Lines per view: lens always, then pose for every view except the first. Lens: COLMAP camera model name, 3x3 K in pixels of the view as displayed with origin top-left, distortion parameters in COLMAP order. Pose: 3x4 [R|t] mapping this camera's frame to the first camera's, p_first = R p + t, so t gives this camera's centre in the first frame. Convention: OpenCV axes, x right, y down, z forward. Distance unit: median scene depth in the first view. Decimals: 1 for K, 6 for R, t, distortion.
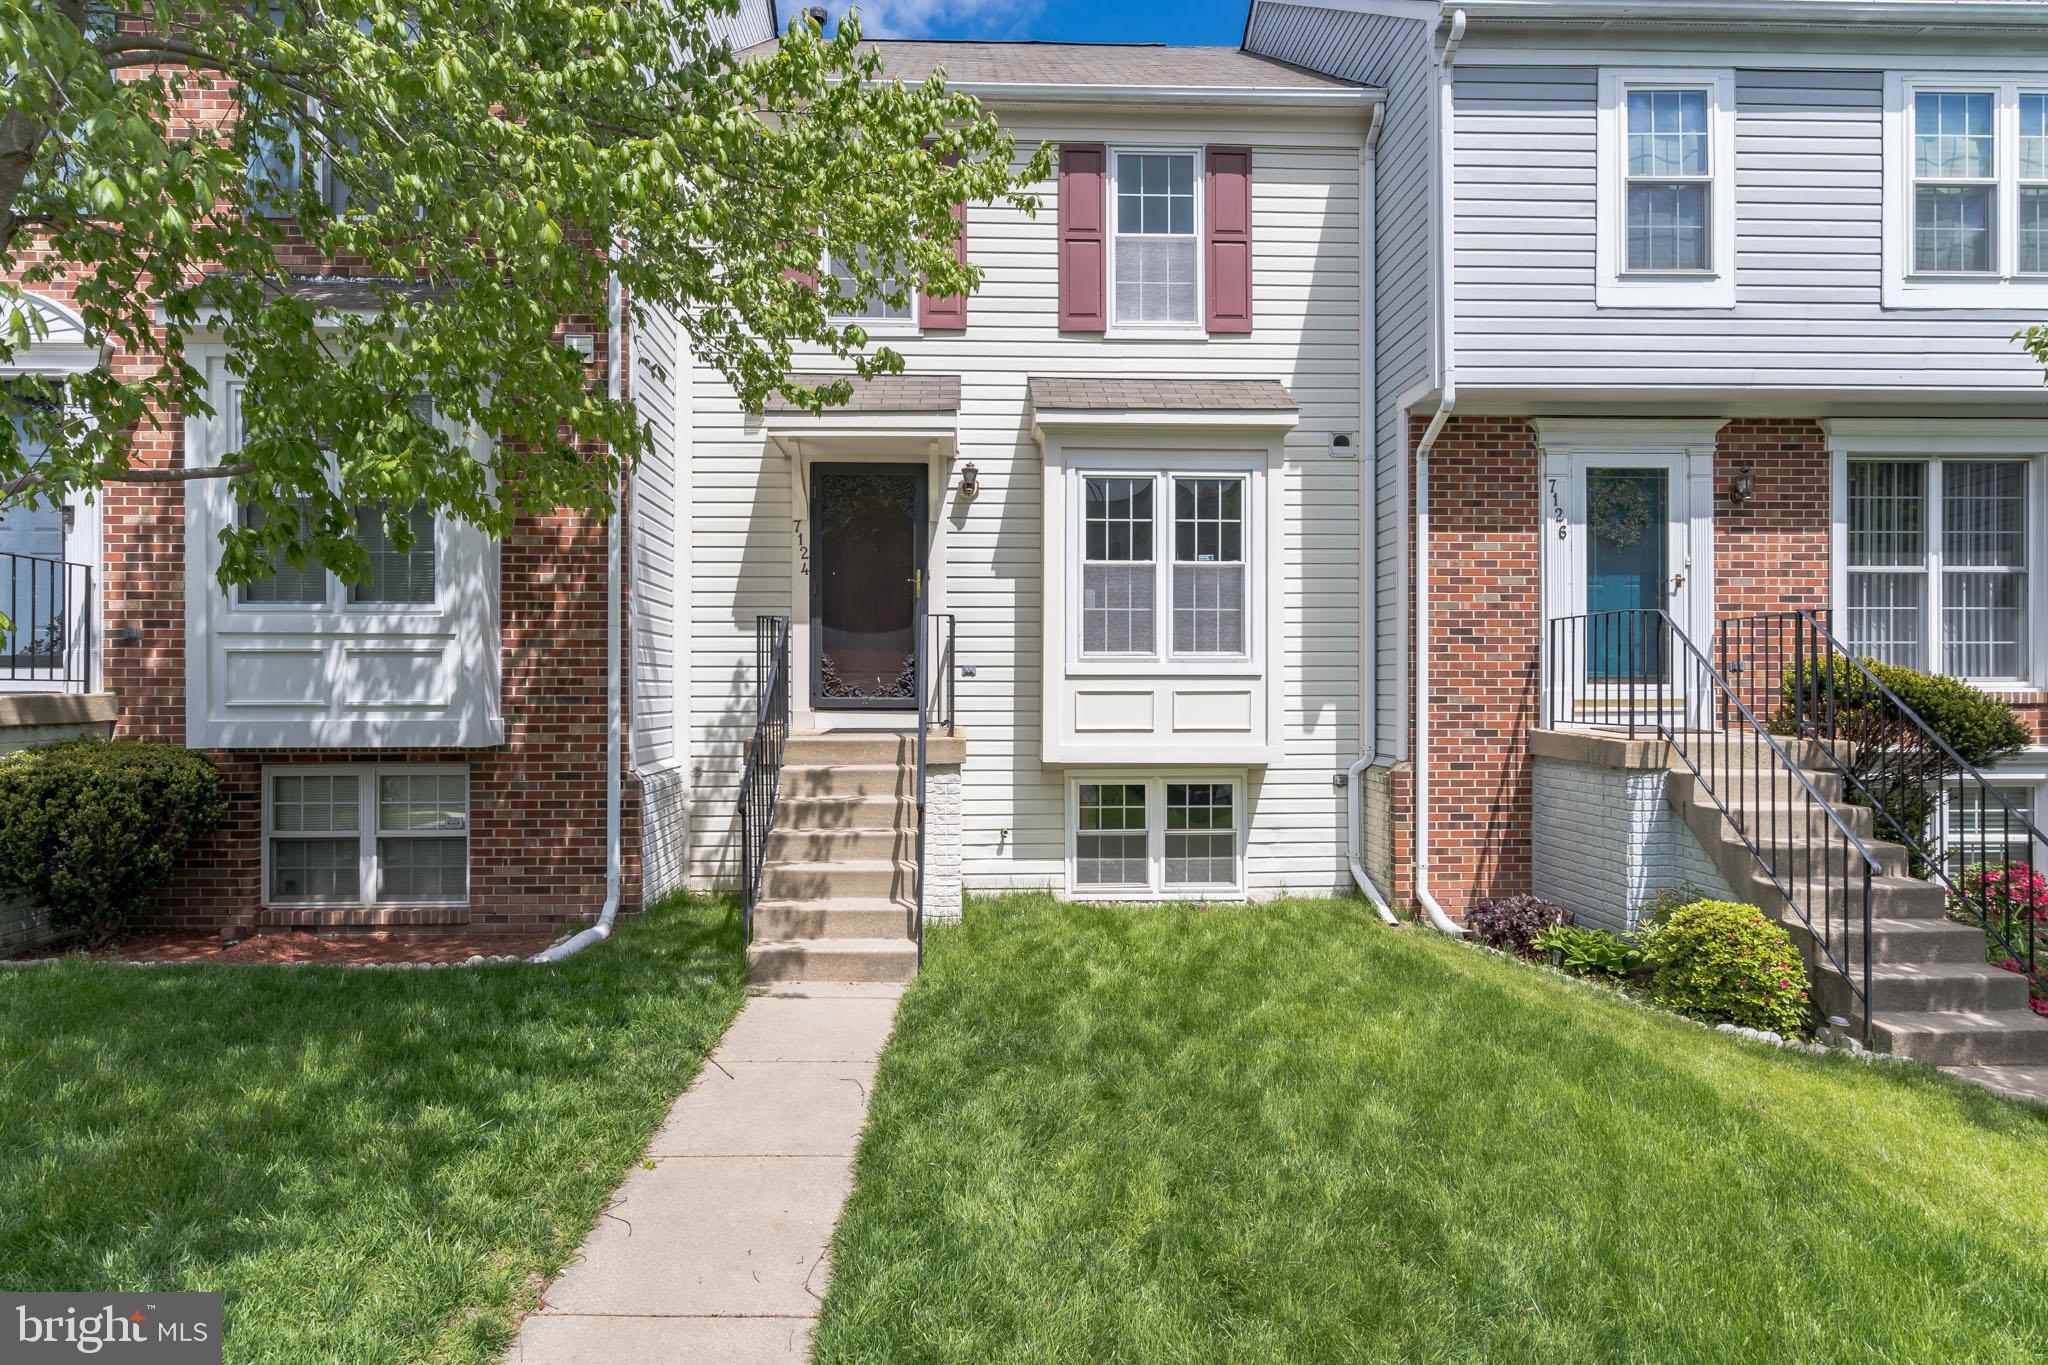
lens RADIAL K [[1057.7, 0, 1019.7], [0, 1057.7, 674.3], [0, 0, 1]] dist [0.002123, -0.001225]
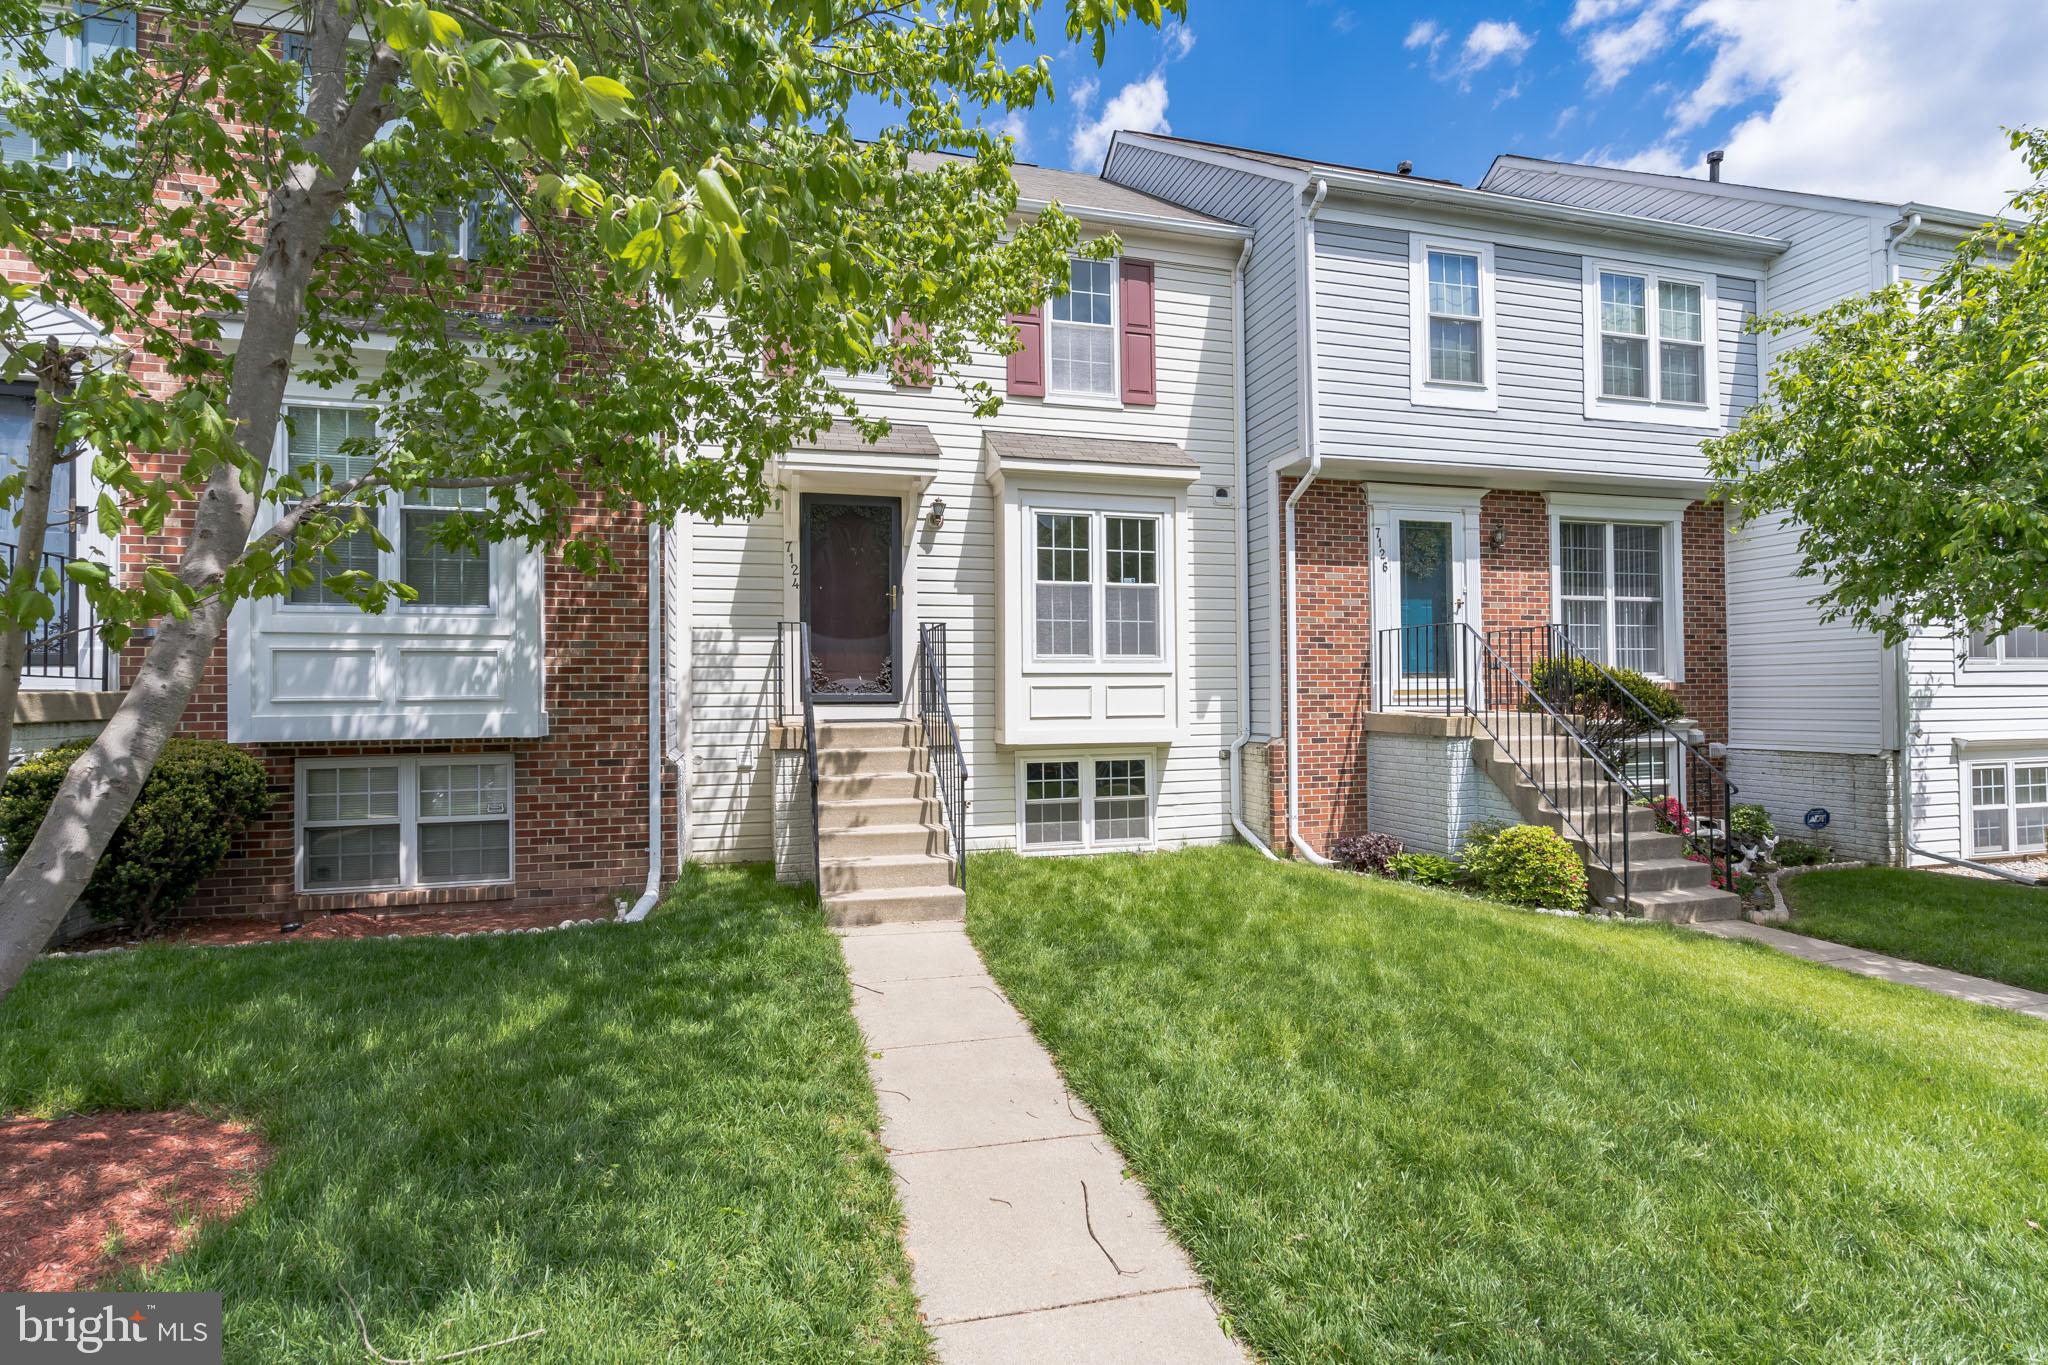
lens RADIAL K [[918.4, 0, 1018.3], [0, 918.4, 672.8], [0, 0, 1]] dist [-0.008258, 0.000196]
pose [[0.975154, -0.001956, 0.221520, -0.214297], [0.005142, 0.999891, -0.013808, 0.016240], [-0.221469, 0.014604, 0.975058, -0.044751]]
